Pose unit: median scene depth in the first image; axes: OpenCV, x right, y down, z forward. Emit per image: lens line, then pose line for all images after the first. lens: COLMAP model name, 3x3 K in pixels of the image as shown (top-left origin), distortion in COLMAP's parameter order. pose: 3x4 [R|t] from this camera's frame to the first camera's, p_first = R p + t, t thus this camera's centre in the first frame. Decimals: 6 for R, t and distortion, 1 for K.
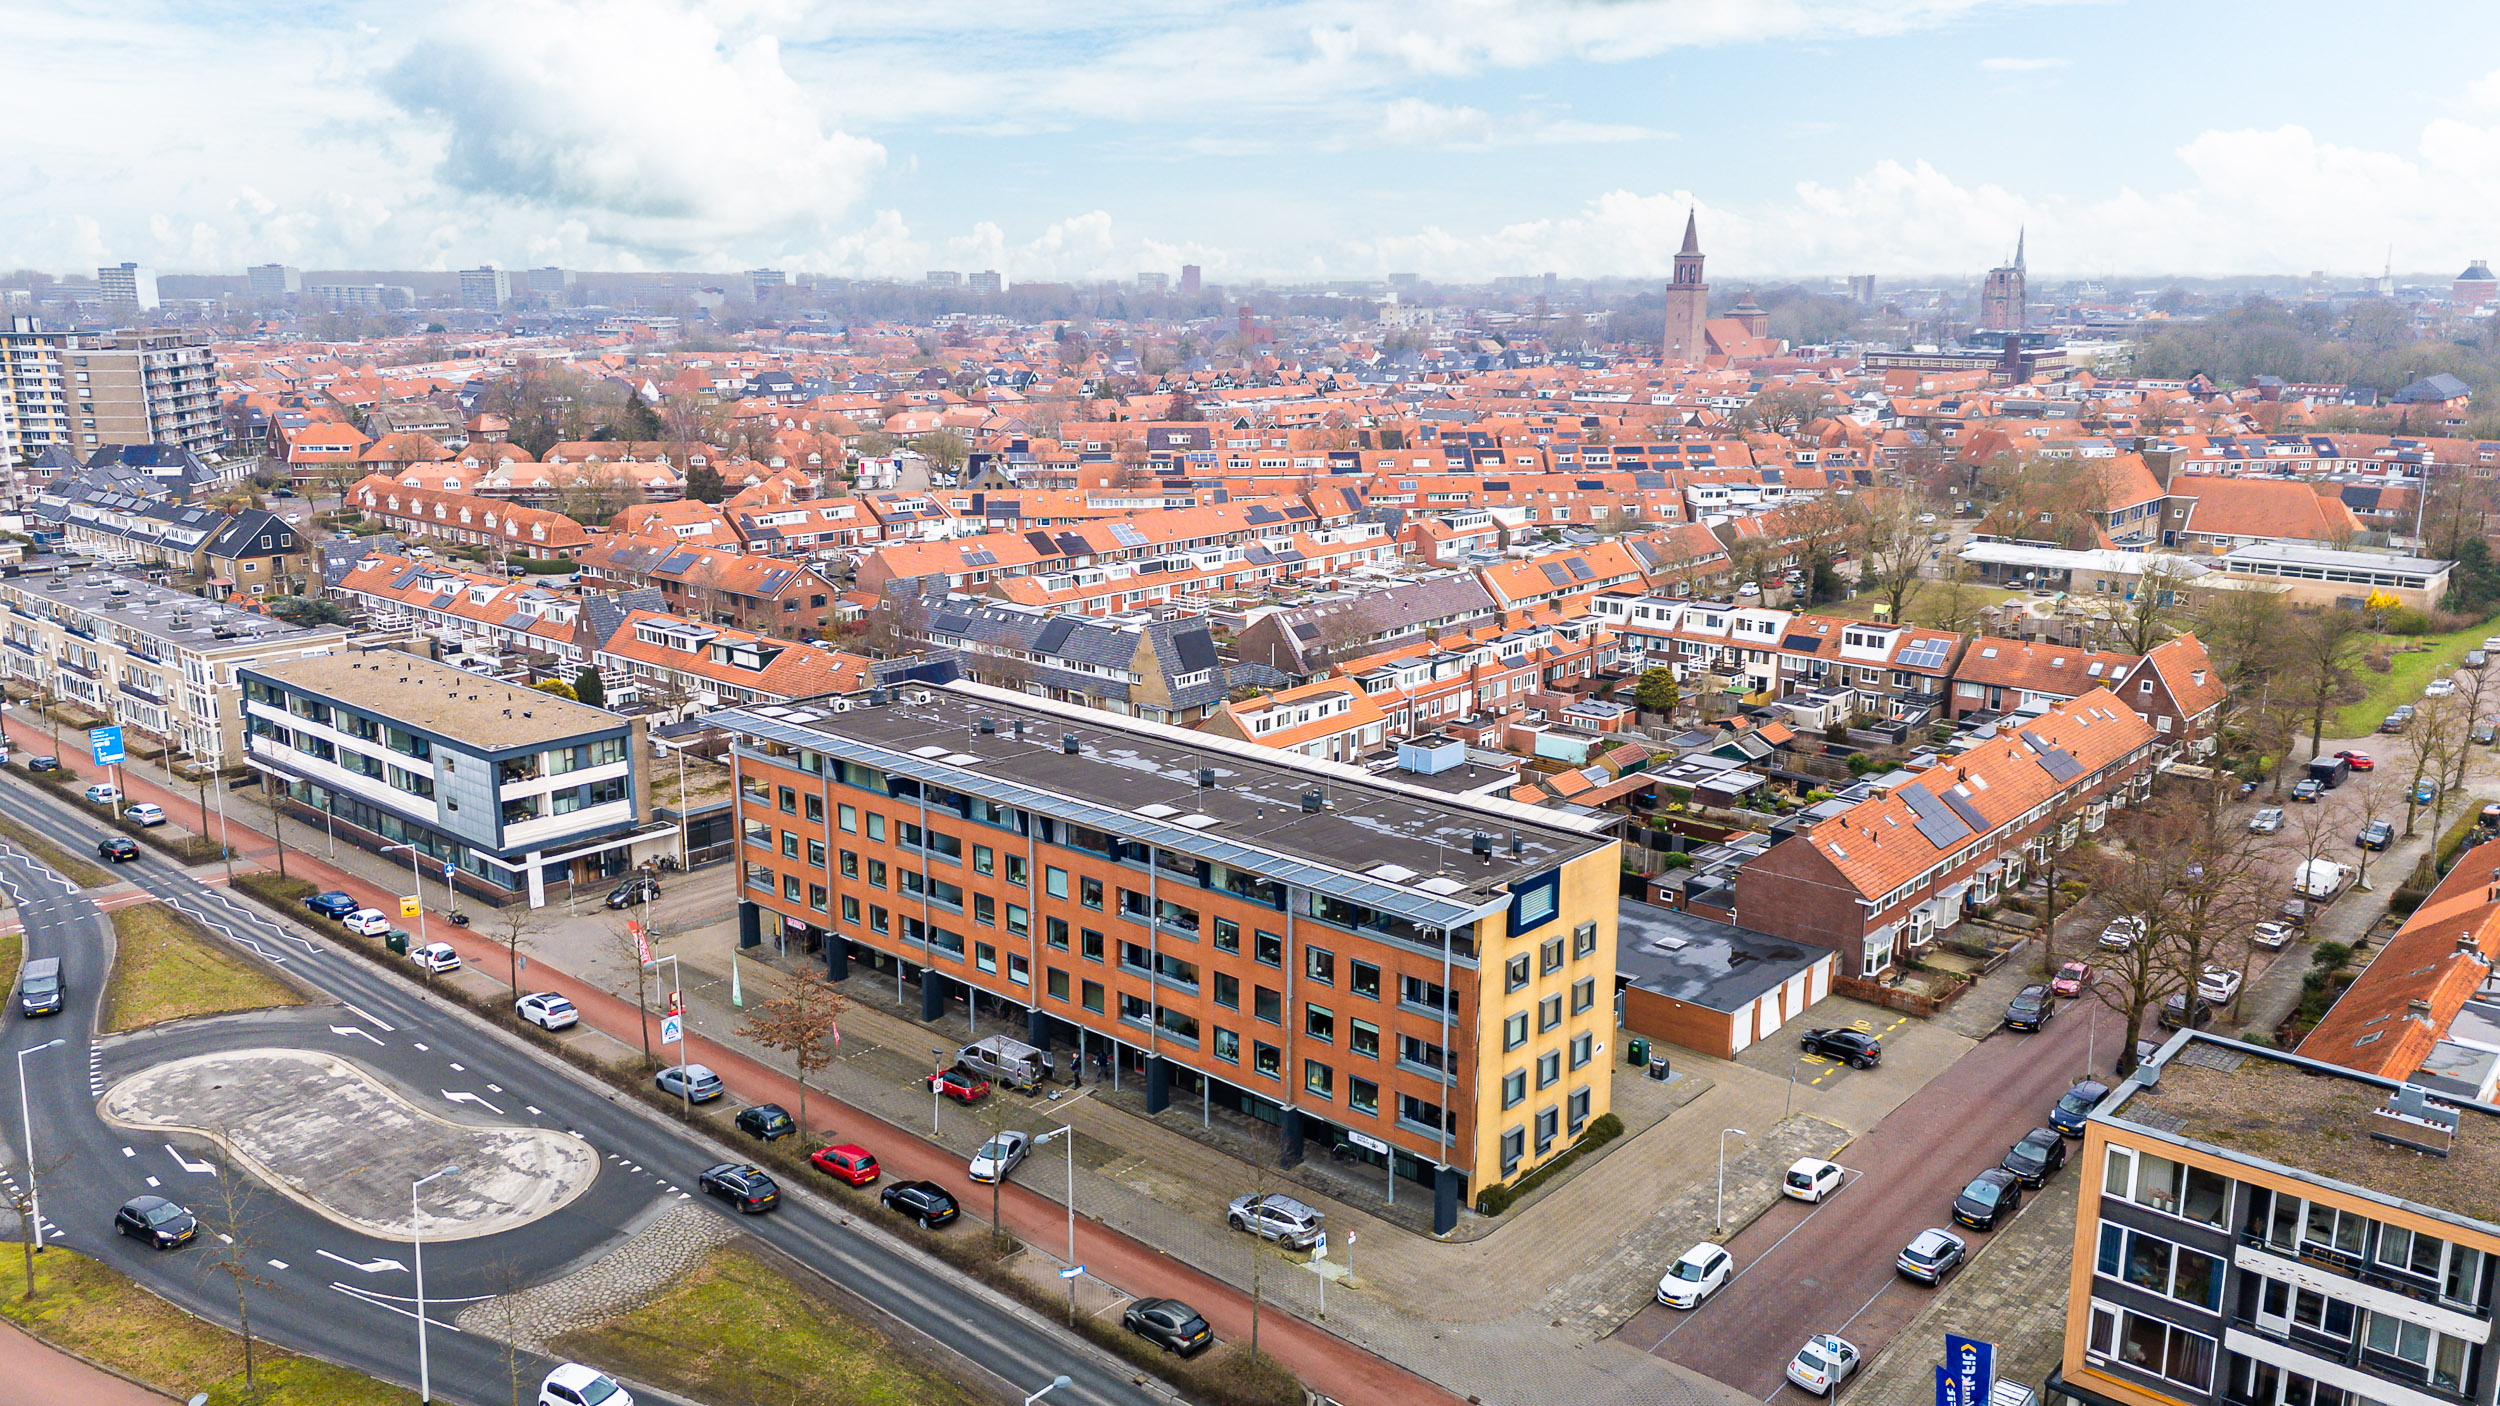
lens RADIAL K [[1857.1, 0, 1254.5], [0, 1857.1, 709.3], [0, 0, 1]] dist [0.088664, -0.087624]
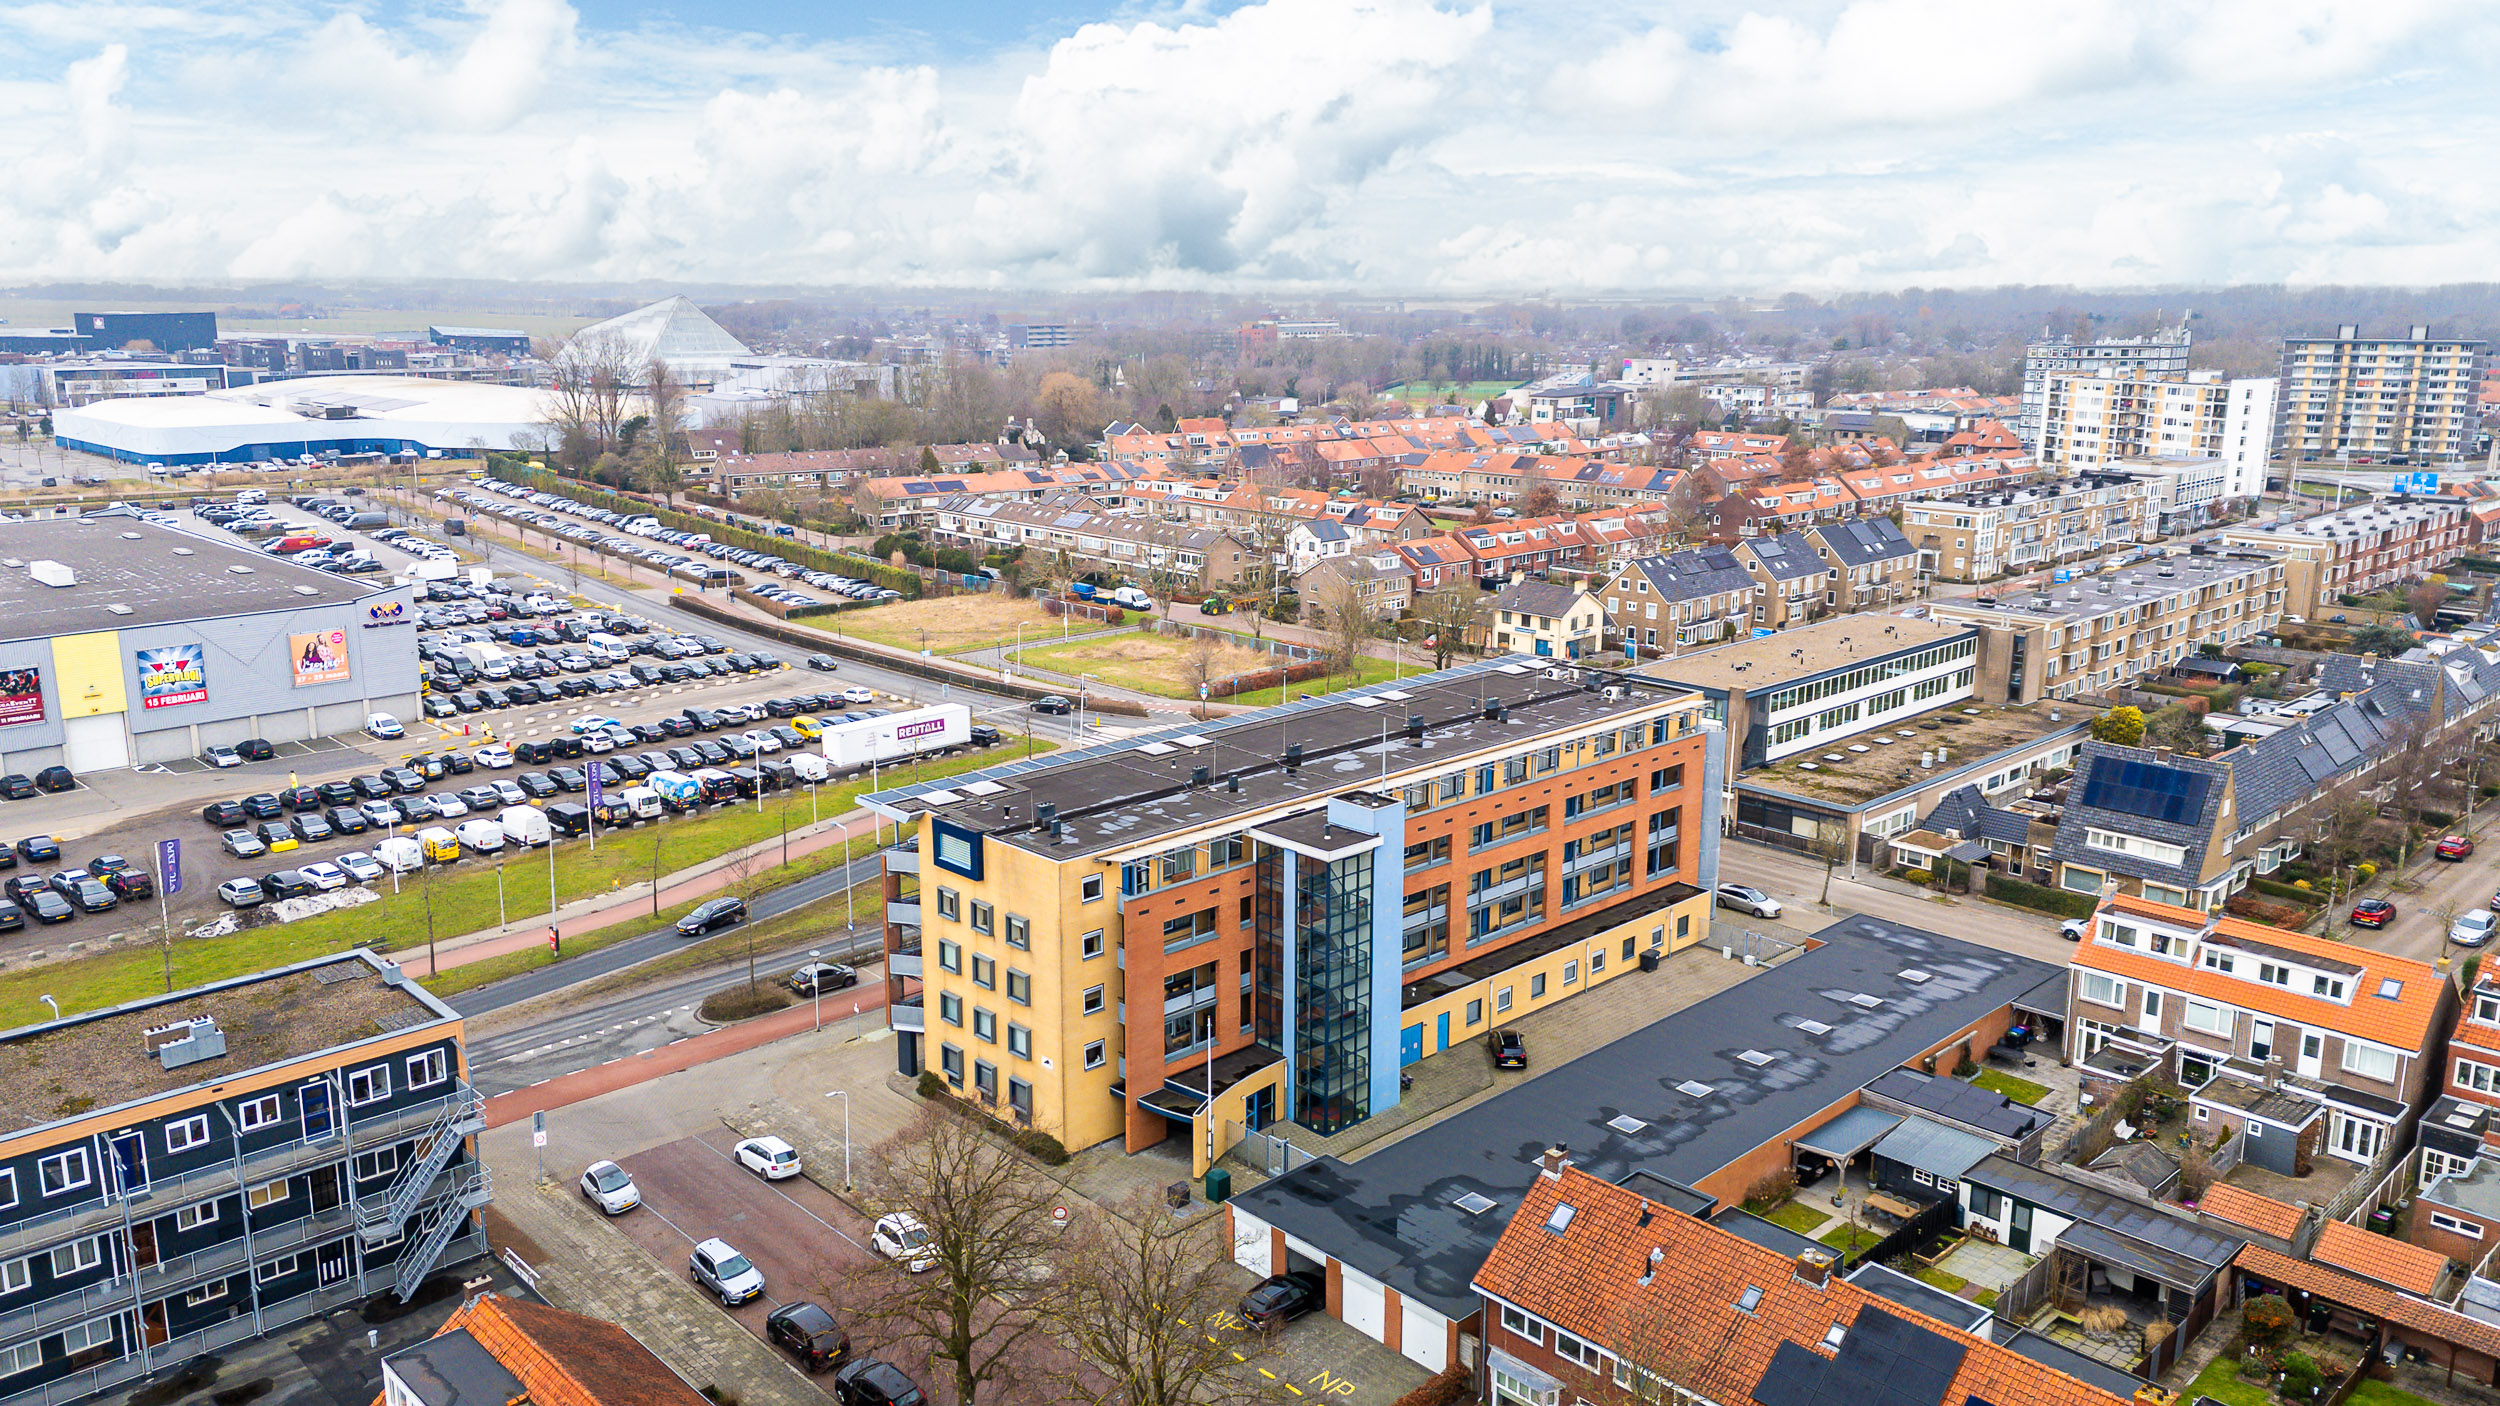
lens RADIAL K [[1857.1, 0, 1254.5], [0, 1857.1, 709.3], [0, 0, 1]] dist [0.088664, -0.087624]
pose [[-0.080065, 0.223356, -0.971443, 0.853901], [-0.232792, 0.943432, 0.236102, -0.197442], [0.969225, 0.245048, -0.023540, 0.849245]]
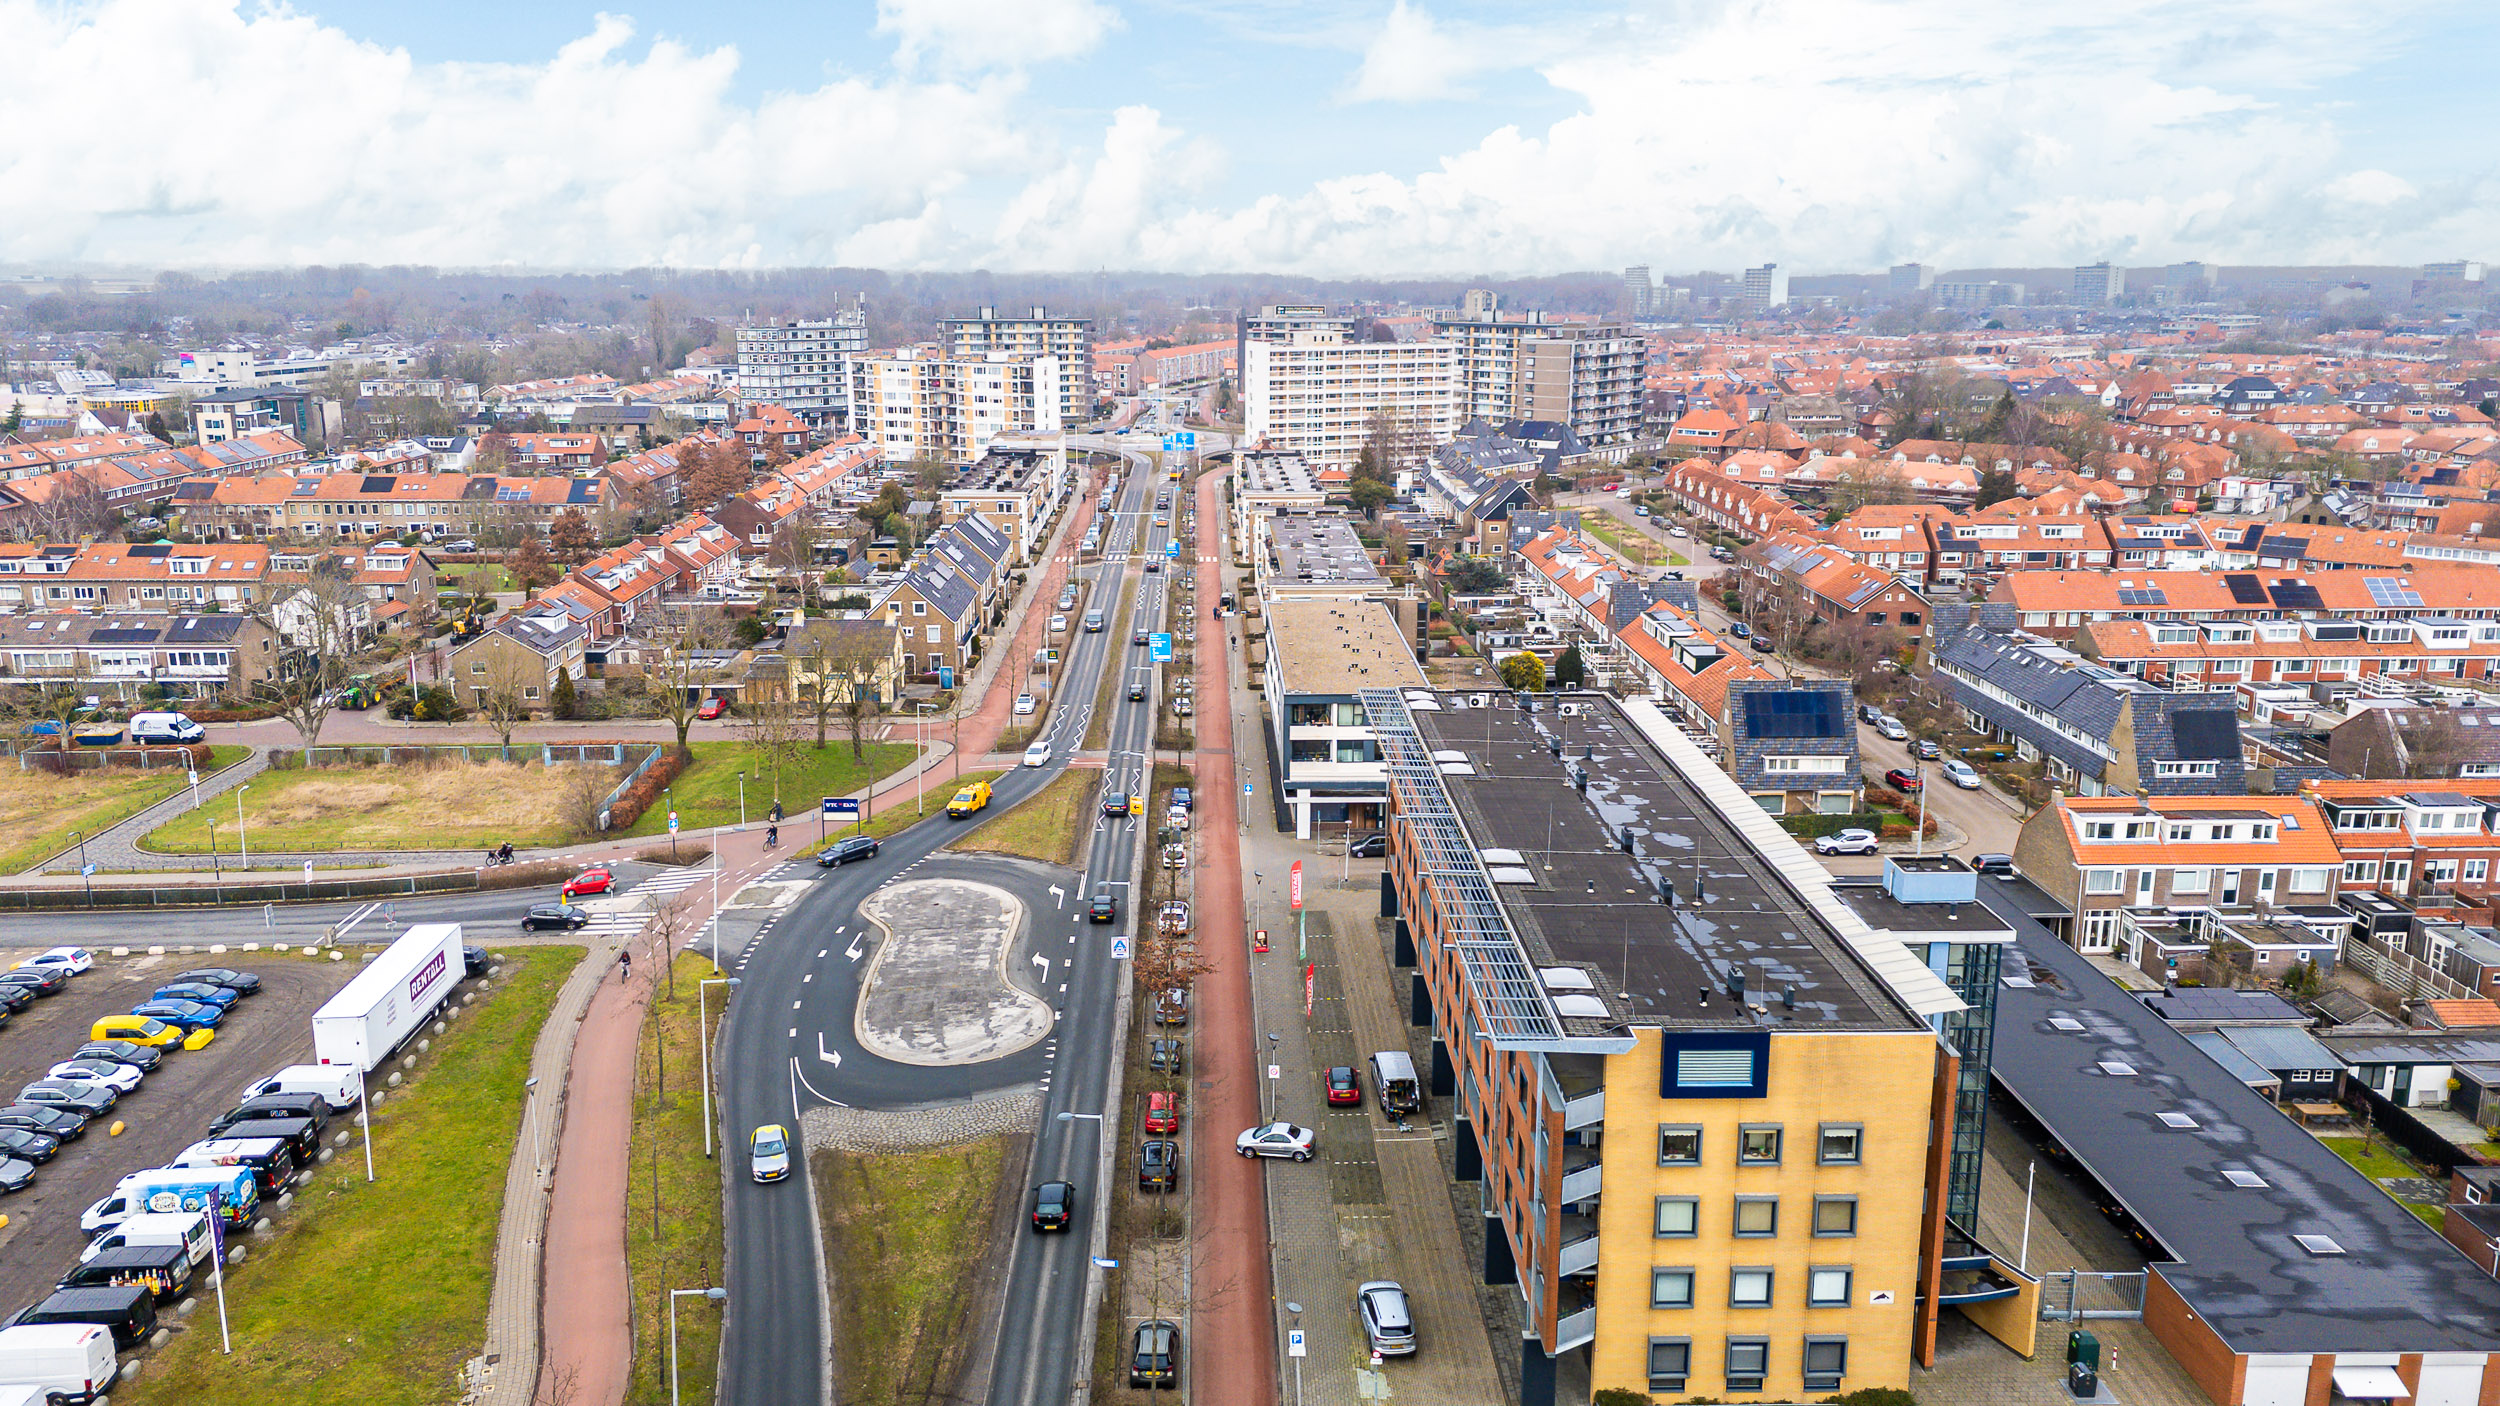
lens RADIAL K [[1857.1, 0, 1254.5], [0, 1857.1, 709.3], [0, 0, 1]] dist [0.088664, -0.087624]
pose [[0.684804, 0.169973, -0.708627, 0.398277], [-0.168961, 0.982953, 0.072492, -0.049334], [0.708869, 0.070087, 0.701849, 0.215923]]
